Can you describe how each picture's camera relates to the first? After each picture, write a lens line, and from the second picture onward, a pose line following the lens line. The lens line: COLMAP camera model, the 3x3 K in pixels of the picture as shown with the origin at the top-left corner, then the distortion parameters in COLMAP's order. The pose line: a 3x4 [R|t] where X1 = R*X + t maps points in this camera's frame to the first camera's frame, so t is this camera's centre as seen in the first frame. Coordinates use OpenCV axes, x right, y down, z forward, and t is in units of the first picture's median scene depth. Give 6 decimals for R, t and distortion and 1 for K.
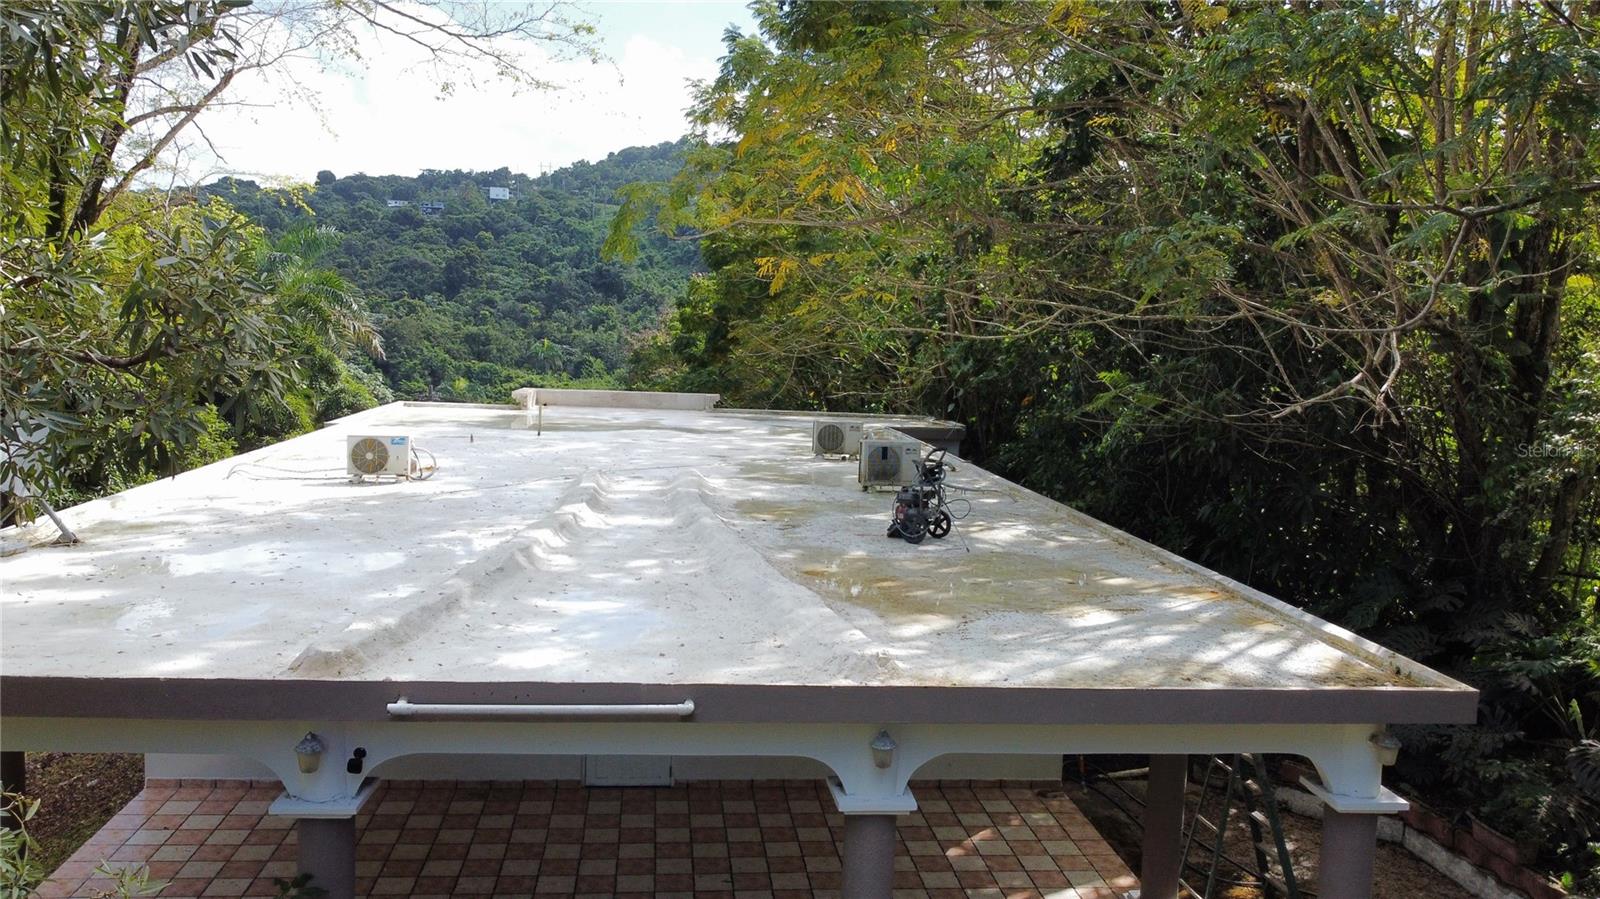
lens RADIAL K [[1185.6, 0, 799.1], [0, 1185.6, 491.5], [0, 0, 1]] dist [0.002672, 0.004079]
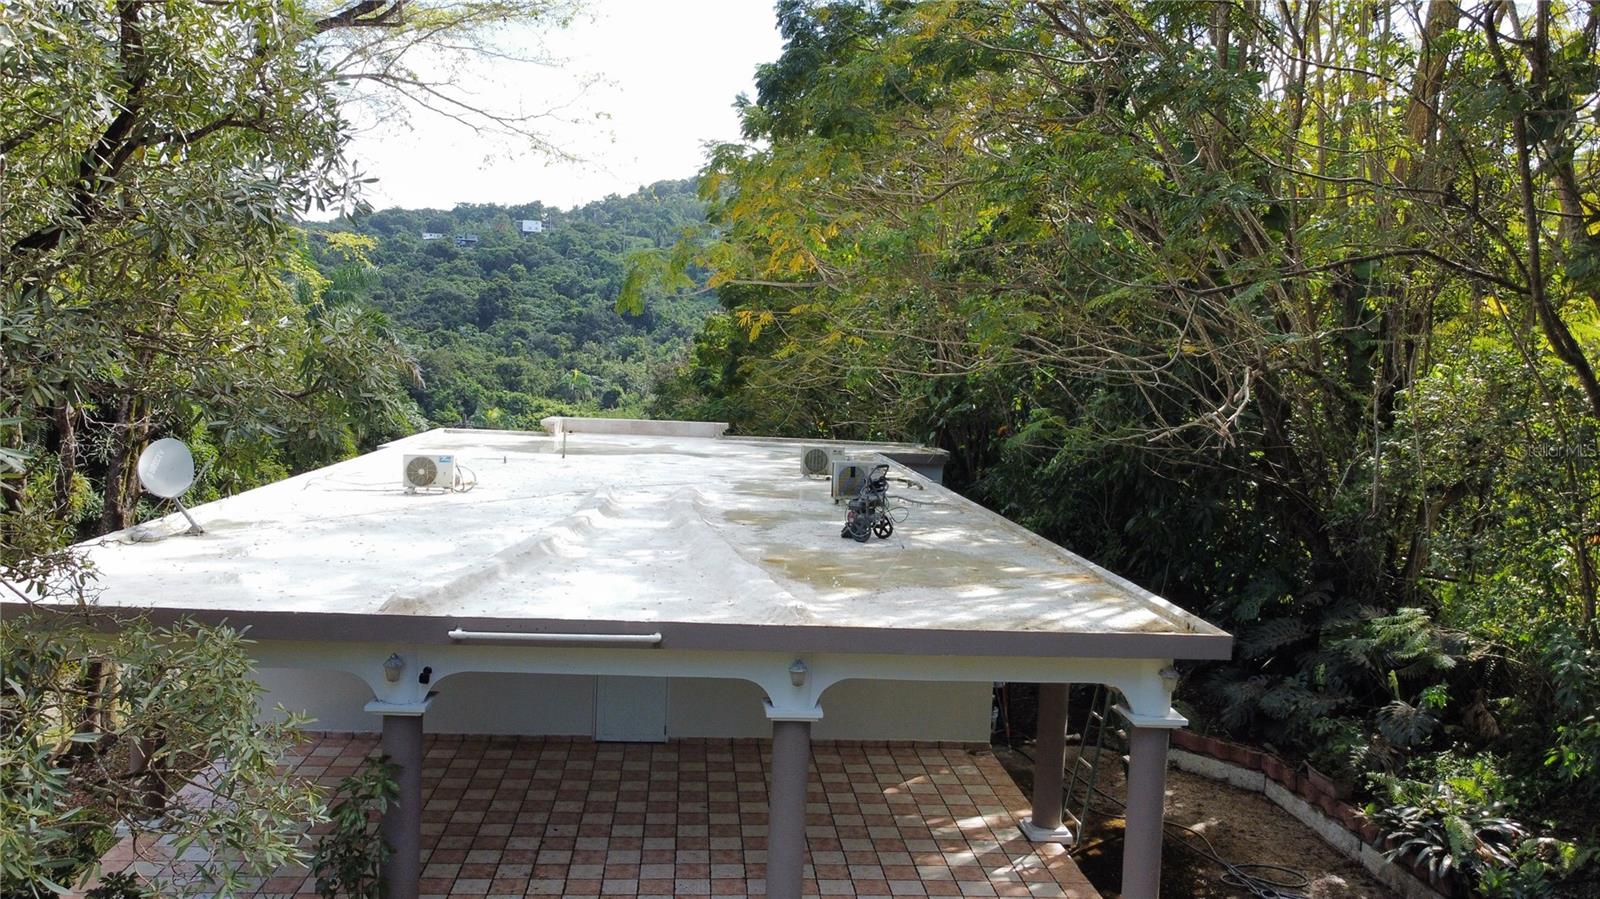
lens RADIAL K [[1185.6, 0, 799.1], [0, 1185.6, 491.5], [0, 0, 1]] dist [0.002672, 0.004079]
pose [[0.999709, 0.005036, -0.023601, 0.052533], [-0.005642, 0.999654, -0.025680, 0.020069], [0.023464, 0.025805, 0.999392, -0.204288]]
